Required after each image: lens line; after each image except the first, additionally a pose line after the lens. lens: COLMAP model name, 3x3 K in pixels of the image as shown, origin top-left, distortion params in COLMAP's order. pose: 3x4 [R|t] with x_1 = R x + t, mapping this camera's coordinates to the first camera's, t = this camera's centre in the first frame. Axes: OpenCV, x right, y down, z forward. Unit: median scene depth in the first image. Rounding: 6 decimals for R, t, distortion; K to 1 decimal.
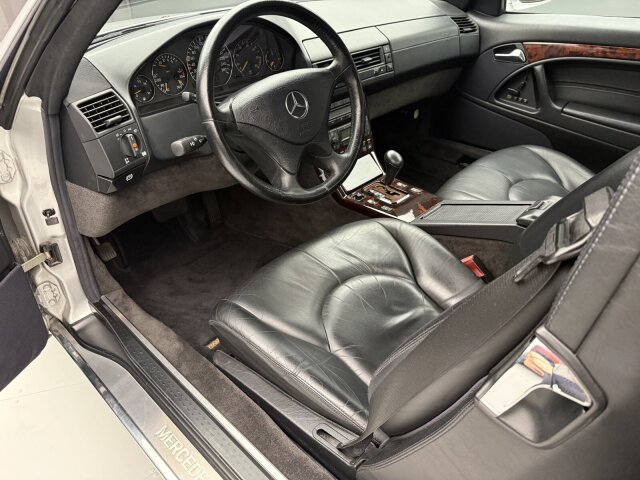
lens RADIAL K [[457.0, 0, 318.3], [0, 457.0, 233.1], [0, 0, 1]] dist [0.051328, -0.069982]
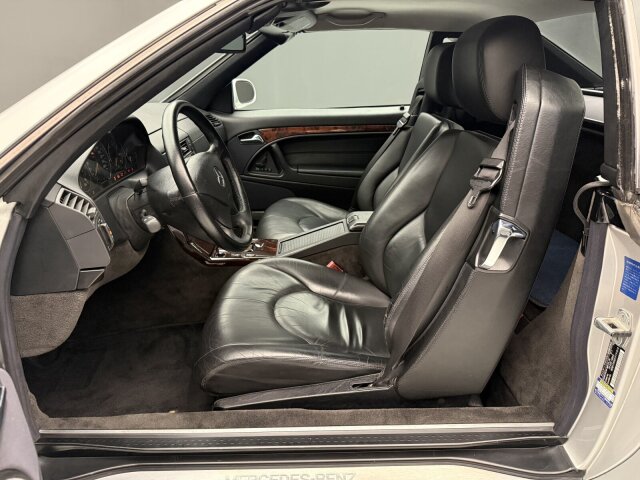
lens RADIAL K [[457.0, 0, 318.9], [0, 457.0, 245.9], [0, 0, 1]] dist [0.051328, -0.069982]
pose [[0.695727, -0.244121, 0.675551, -0.438144], [0.363611, 0.930770, -0.038122, 0.028960], [-0.619477, 0.272160, 0.736327, -0.029680]]
